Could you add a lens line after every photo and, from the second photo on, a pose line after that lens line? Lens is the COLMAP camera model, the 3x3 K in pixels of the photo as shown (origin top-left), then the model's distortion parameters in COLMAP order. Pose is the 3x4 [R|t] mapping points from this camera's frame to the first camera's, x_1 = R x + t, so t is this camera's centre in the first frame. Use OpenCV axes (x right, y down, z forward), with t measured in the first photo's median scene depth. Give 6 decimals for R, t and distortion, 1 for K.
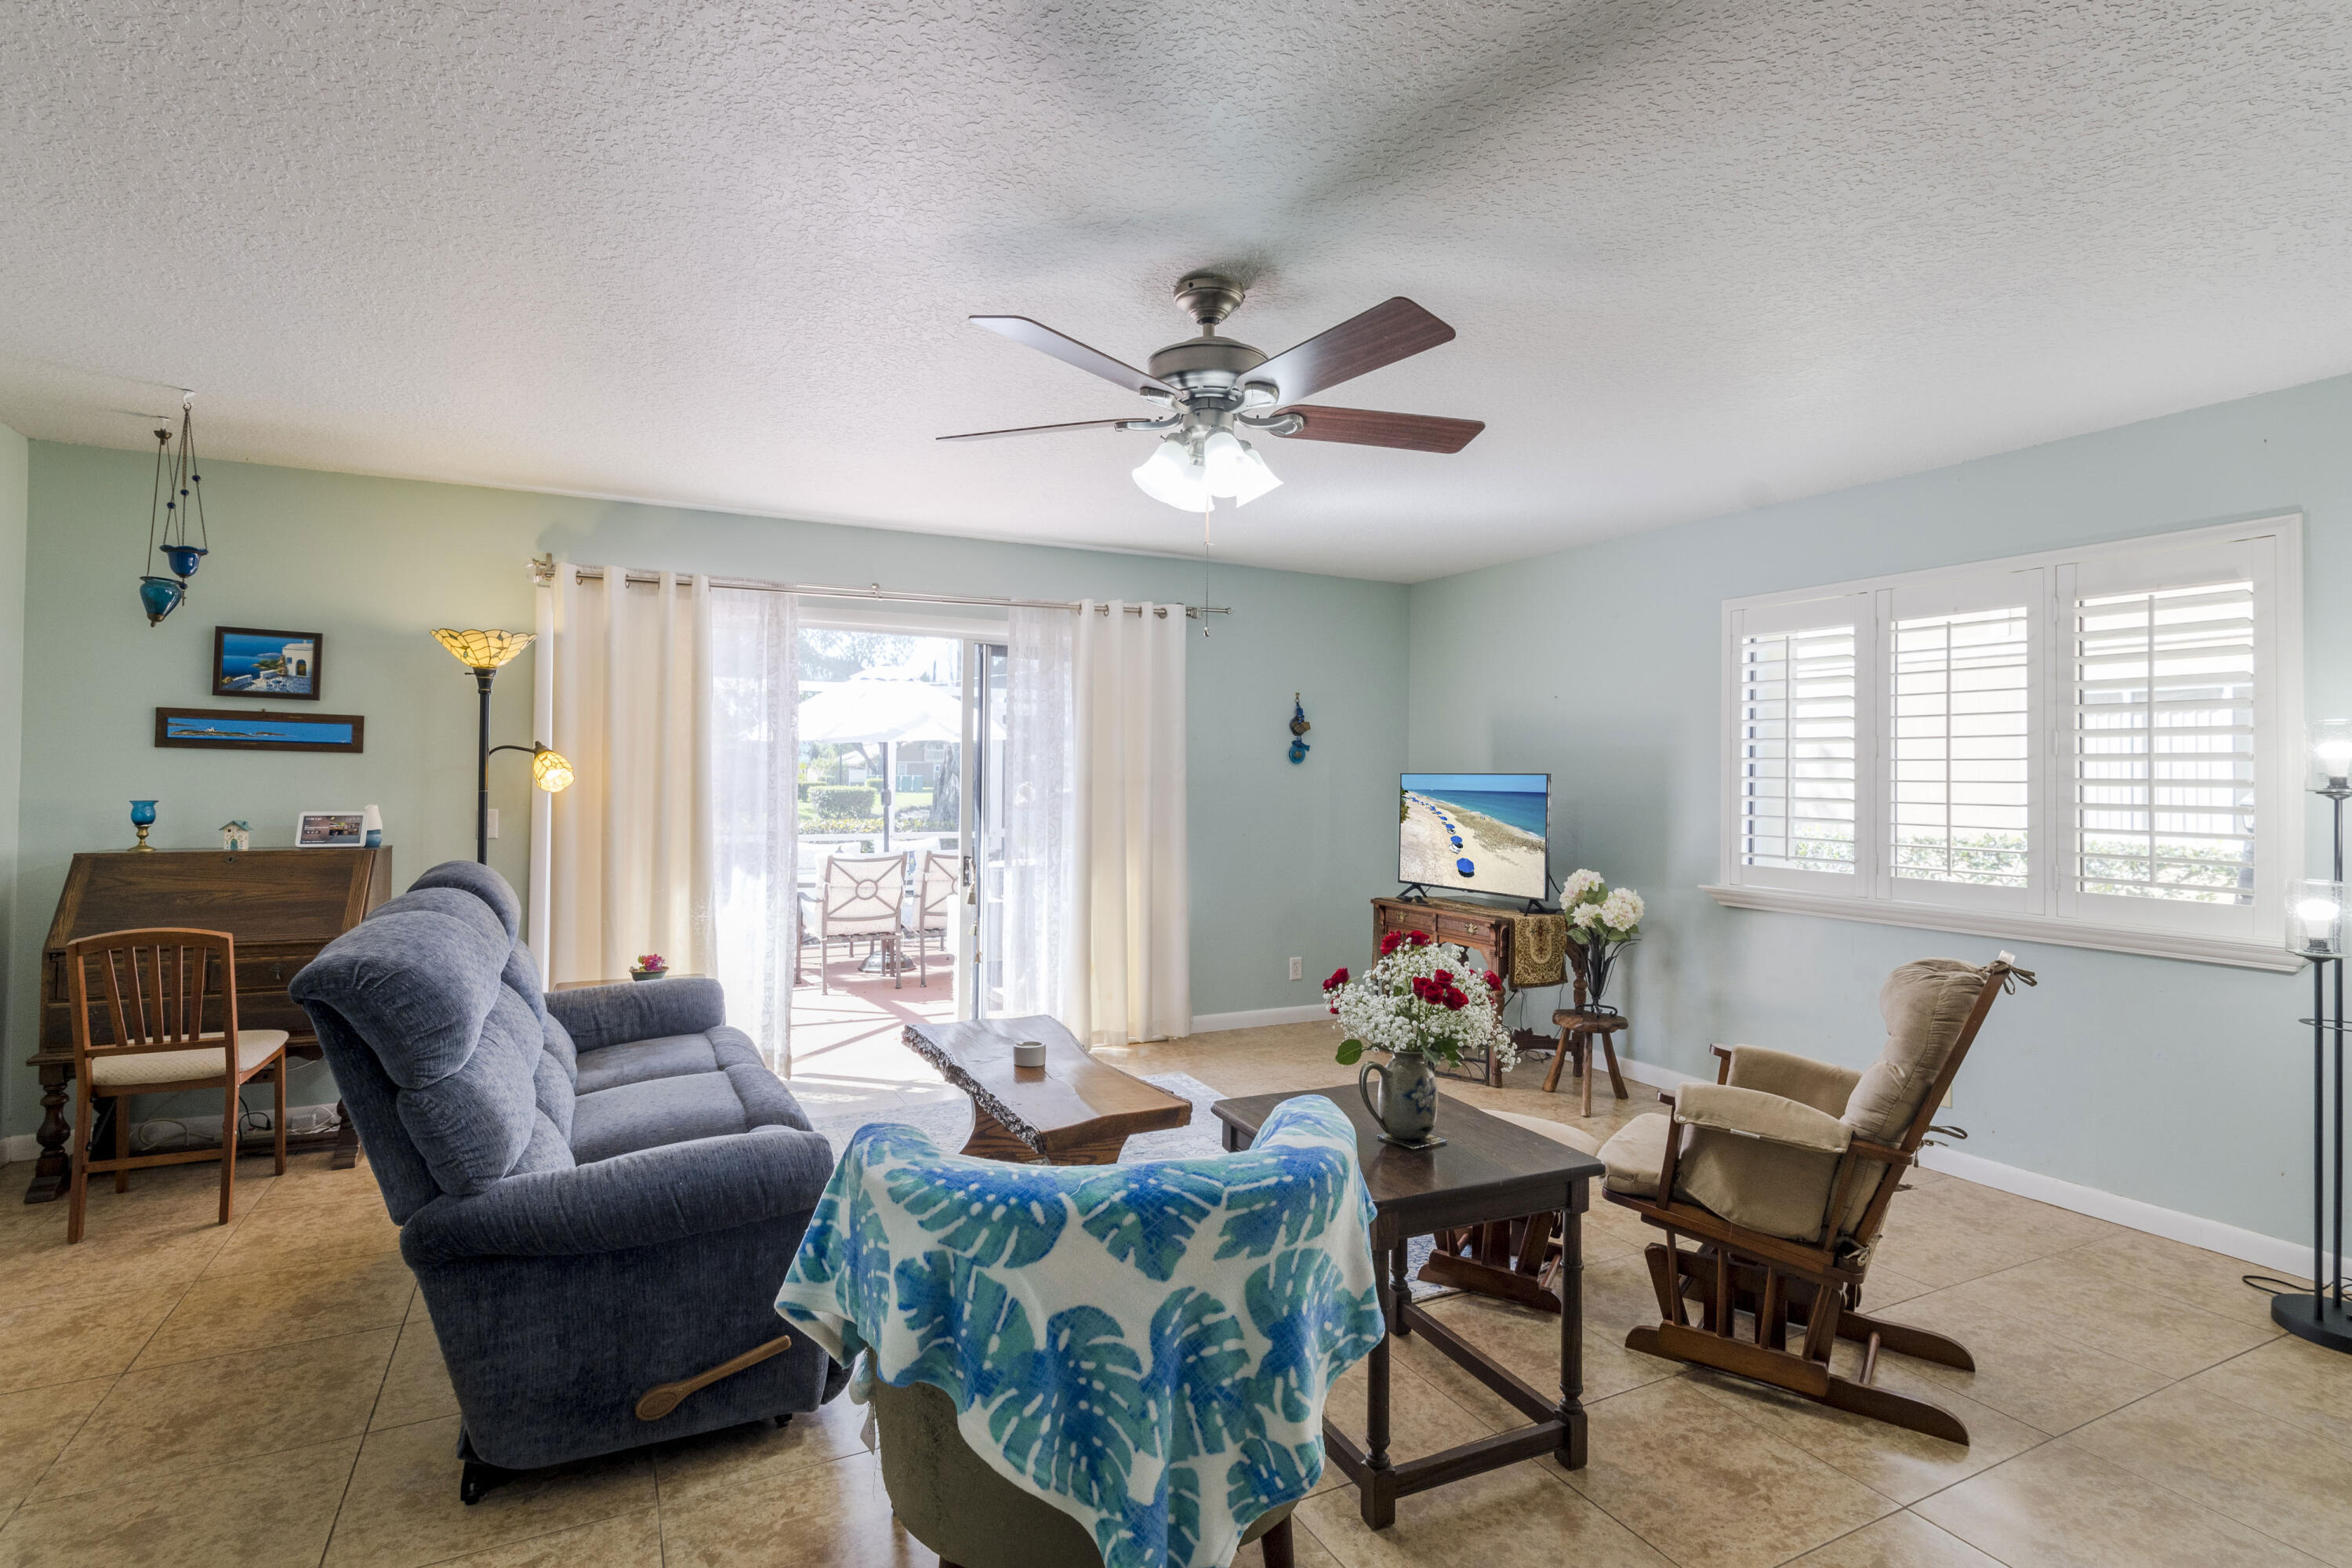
lens RADIAL K [[1145.8, 0, 1181.6], [0, 1145.8, 751.5], [0, 0, 1]] dist [0.000653, -0.000240]
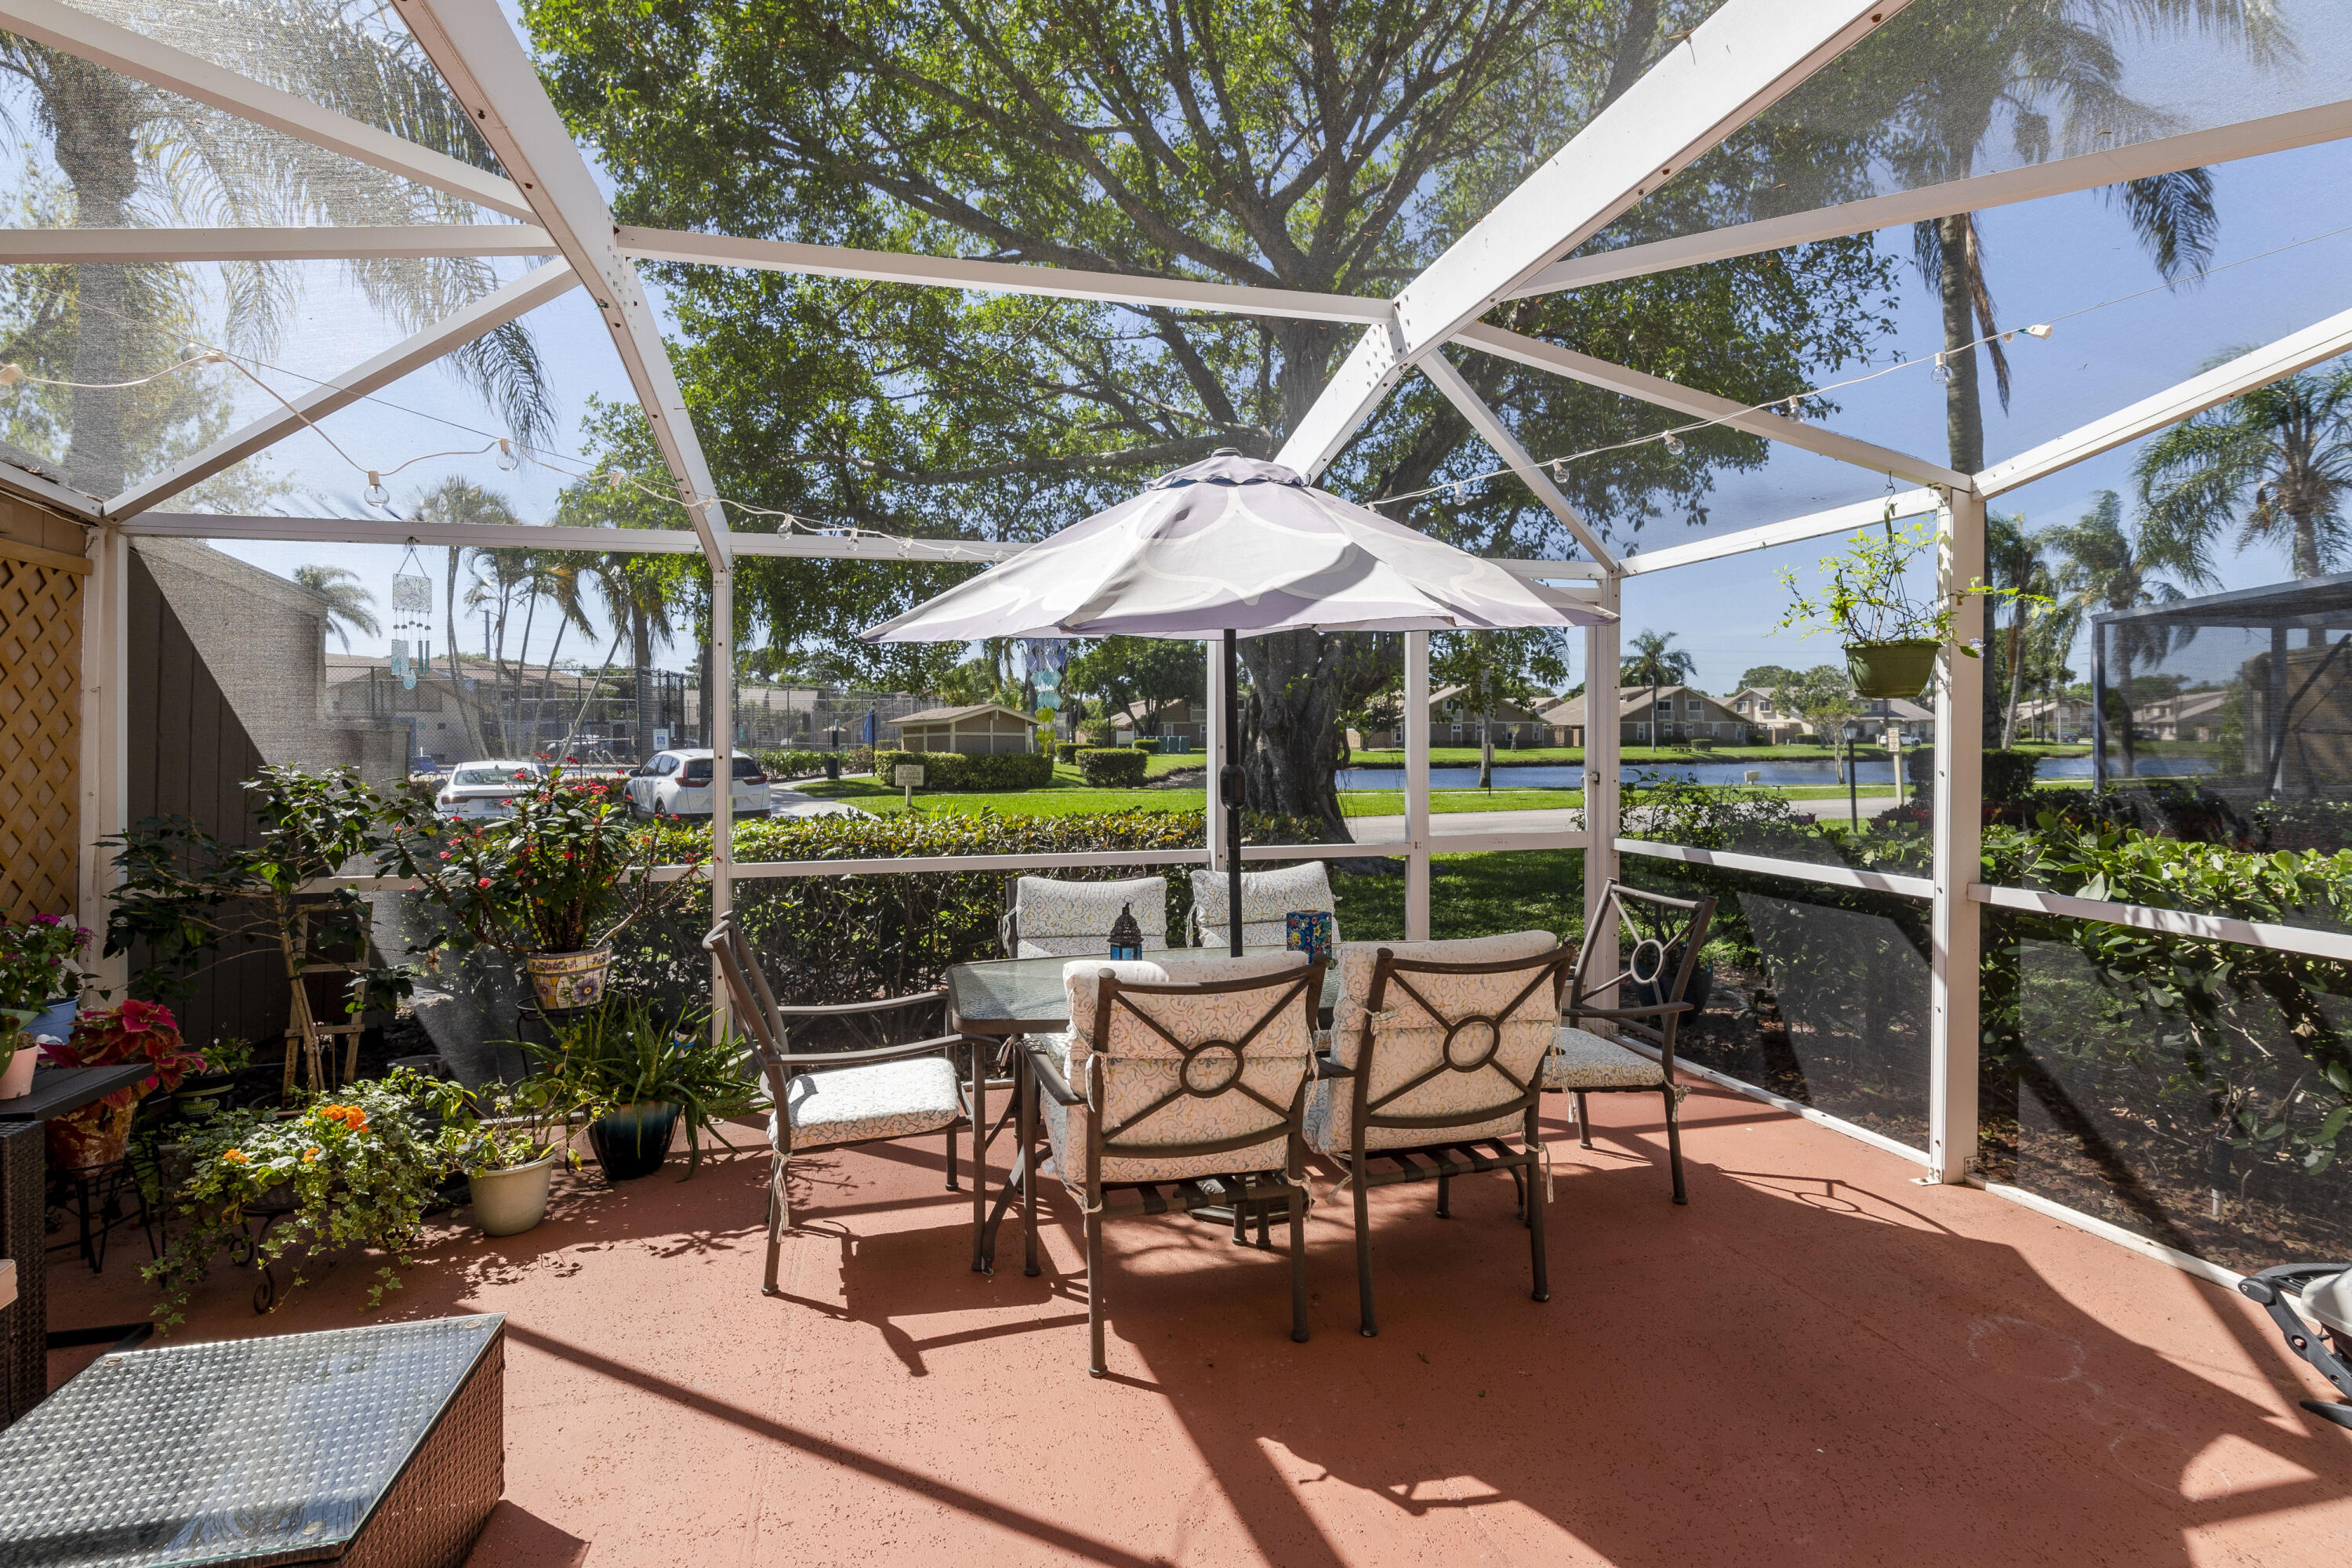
lens RADIAL K [[1145.8, 0, 1181.6], [0, 1145.8, 751.5], [0, 0, 1]] dist [0.000653, -0.000240]
pose [[0.974573, -0.019695, -0.223201, -0.201075], [0.028025, 0.999022, 0.034214, 0.013850], [0.222309, -0.039599, 0.974172, 0.654238]]
